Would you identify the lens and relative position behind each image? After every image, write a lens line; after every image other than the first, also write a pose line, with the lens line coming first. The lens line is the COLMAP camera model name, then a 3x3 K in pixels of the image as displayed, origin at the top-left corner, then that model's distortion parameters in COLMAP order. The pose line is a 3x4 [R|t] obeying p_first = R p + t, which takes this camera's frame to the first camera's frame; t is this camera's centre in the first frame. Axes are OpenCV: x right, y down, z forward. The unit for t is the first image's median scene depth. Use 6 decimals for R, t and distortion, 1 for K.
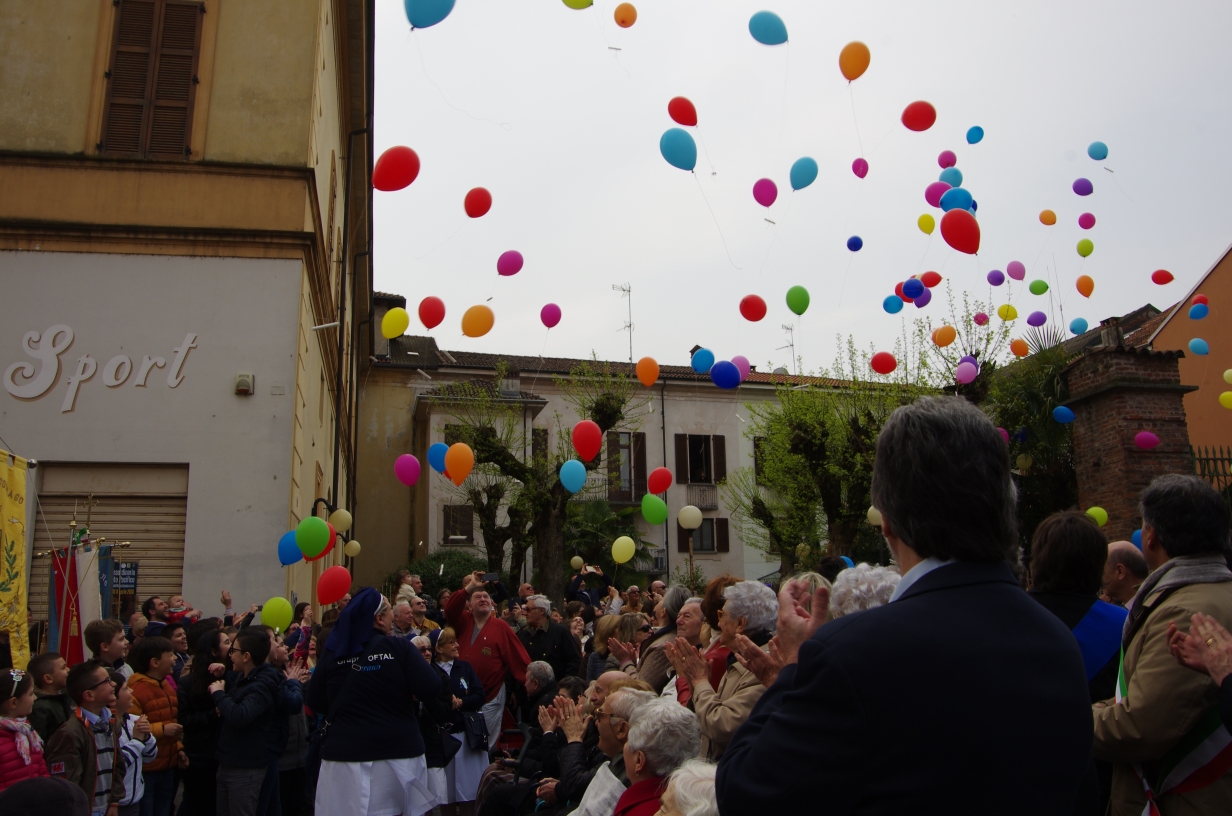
lens RADIAL K [[980.9, 0, 582.5], [0, 980.9, 422.4], [0, 0, 1]] dist [-0.115877, 0.047485]
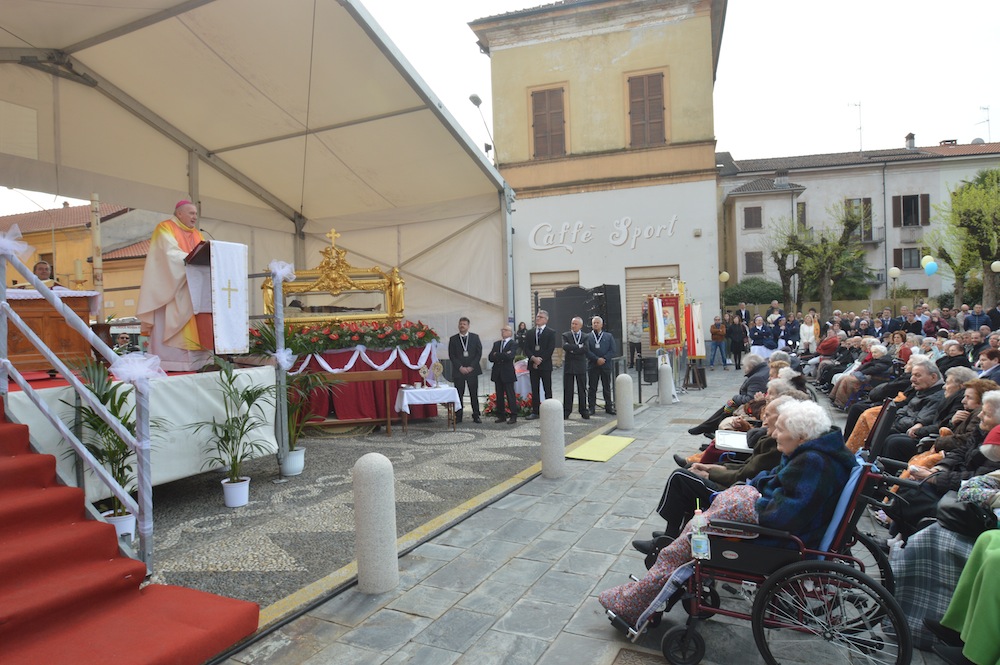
lens RADIAL K [[613.6, 0, 499.4], [0, 613.6, 335.2], [0, 0, 1]] dist [-0.033106, 0.003131]
pose [[0.884222, -0.004101, -0.467048, -0.040971], [0.113746, 0.971746, 0.206813, -0.140094], [0.453004, -0.235994, 0.859706, -0.597610]]
